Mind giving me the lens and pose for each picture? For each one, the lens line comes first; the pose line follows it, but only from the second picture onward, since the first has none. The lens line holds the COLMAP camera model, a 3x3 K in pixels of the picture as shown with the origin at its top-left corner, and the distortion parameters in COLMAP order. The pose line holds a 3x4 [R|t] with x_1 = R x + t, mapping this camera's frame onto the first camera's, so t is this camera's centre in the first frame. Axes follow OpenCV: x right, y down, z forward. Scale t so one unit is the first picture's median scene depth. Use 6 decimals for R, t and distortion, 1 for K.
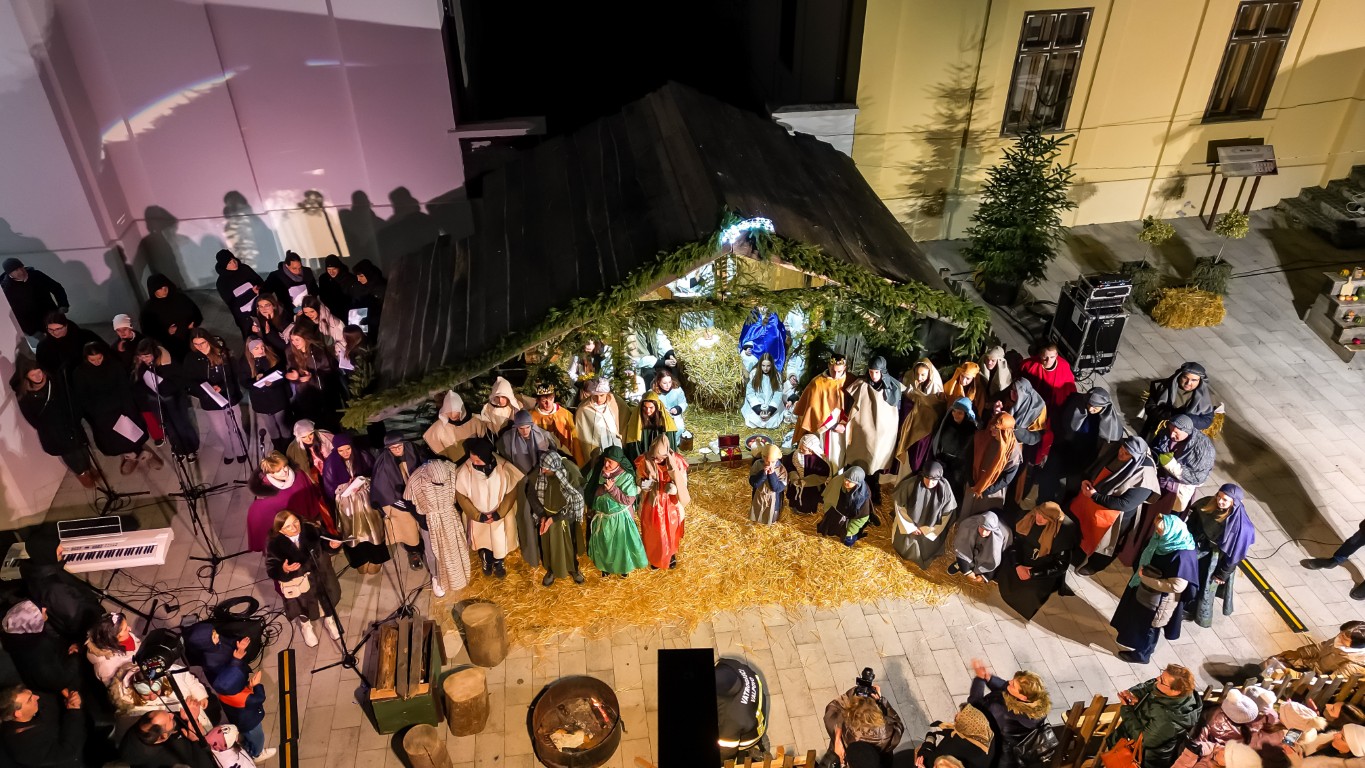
lens RADIAL K [[949.5, 0, 680.4], [0, 949.5, 381.2], [0, 0, 1]] dist [0.092337, -0.089965]
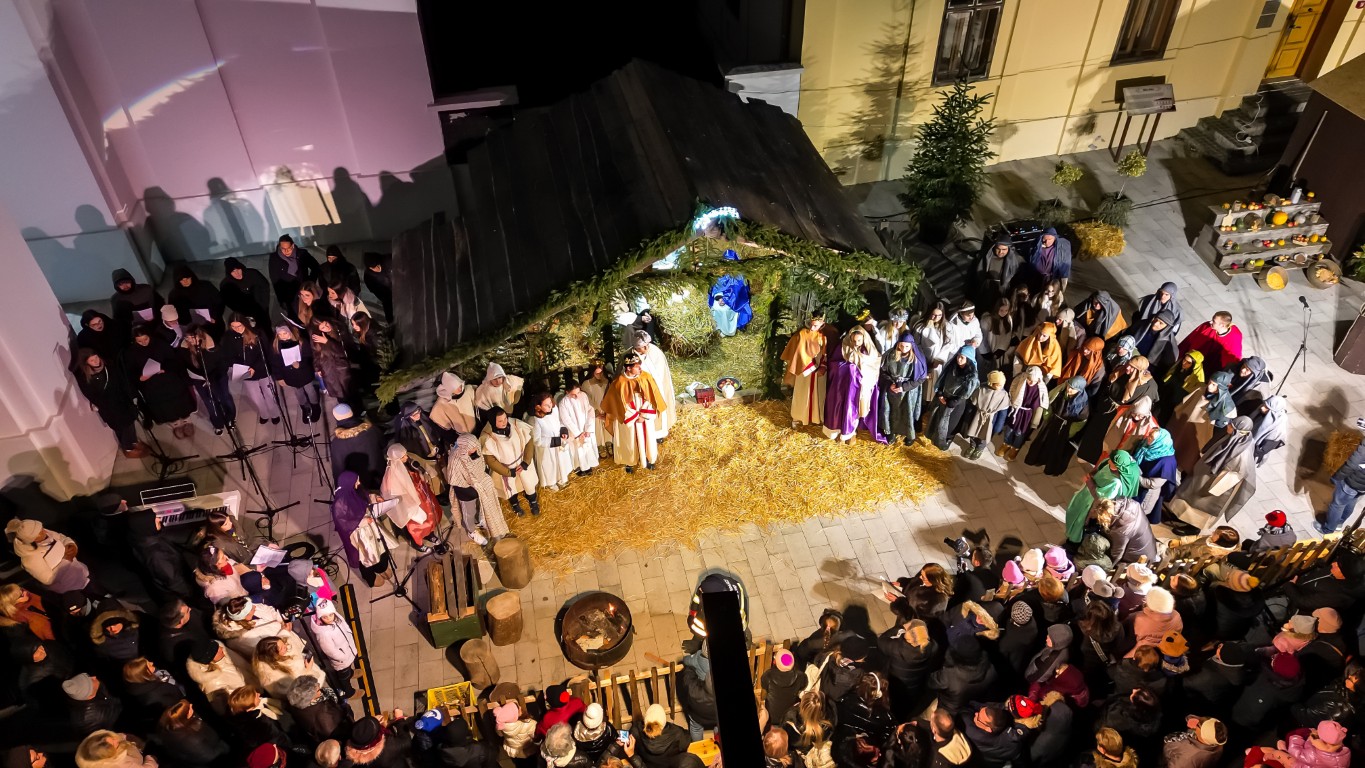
lens RADIAL K [[949.5, 0, 680.4], [0, 949.5, 381.2], [0, 0, 1]] dist [0.092337, -0.089965]
pose [[0.997468, -0.049972, 0.050596, -0.028924], [0.044285, 0.993176, 0.107888, -0.056928], [-0.055642, -0.105374, 0.992875, -0.123734]]
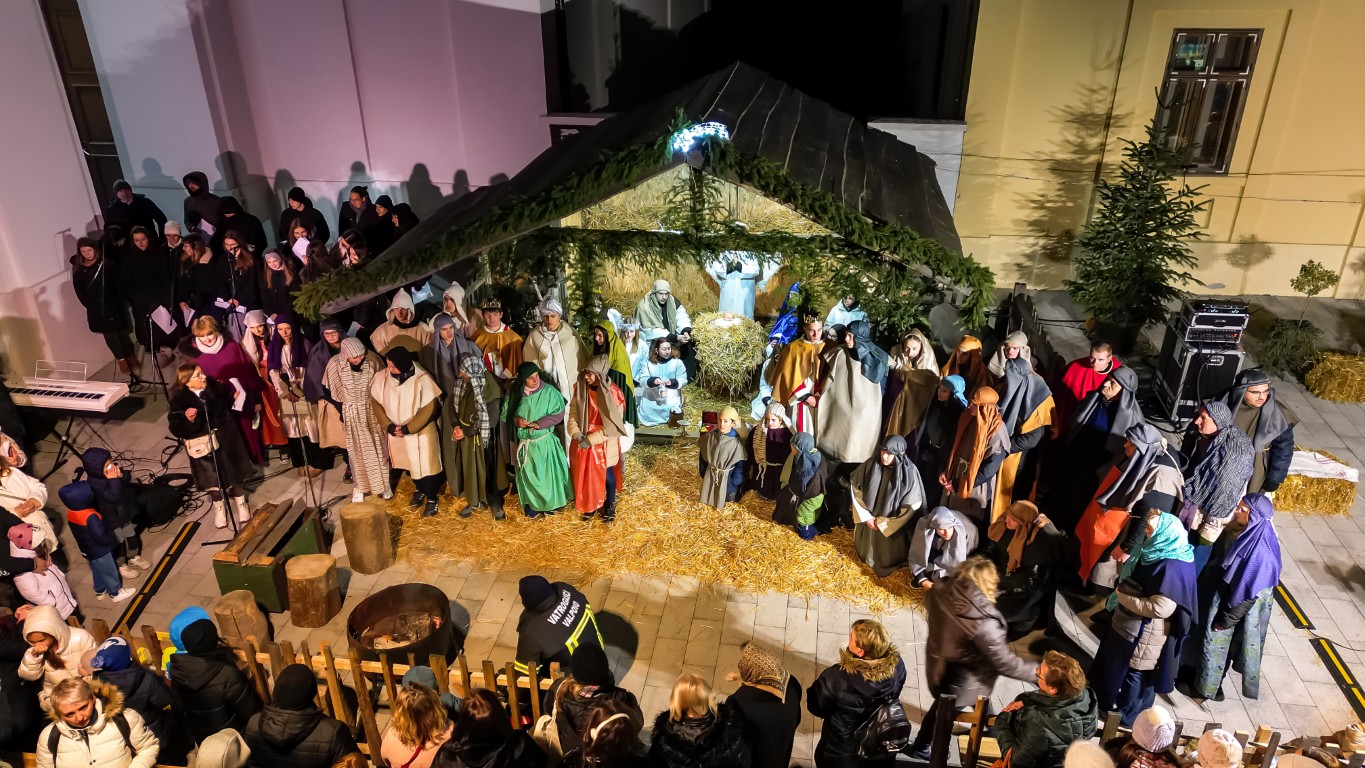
lens RADIAL K [[949.5, 0, 680.4], [0, 949.5, 381.2], [0, 0, 1]] dist [0.092337, -0.089965]
pose [[0.955295, 0.128658, -0.266193, 0.213086], [-0.167692, 0.977304, -0.129444, 0.125381], [0.243497, 0.168295, 0.955189, 0.107069]]
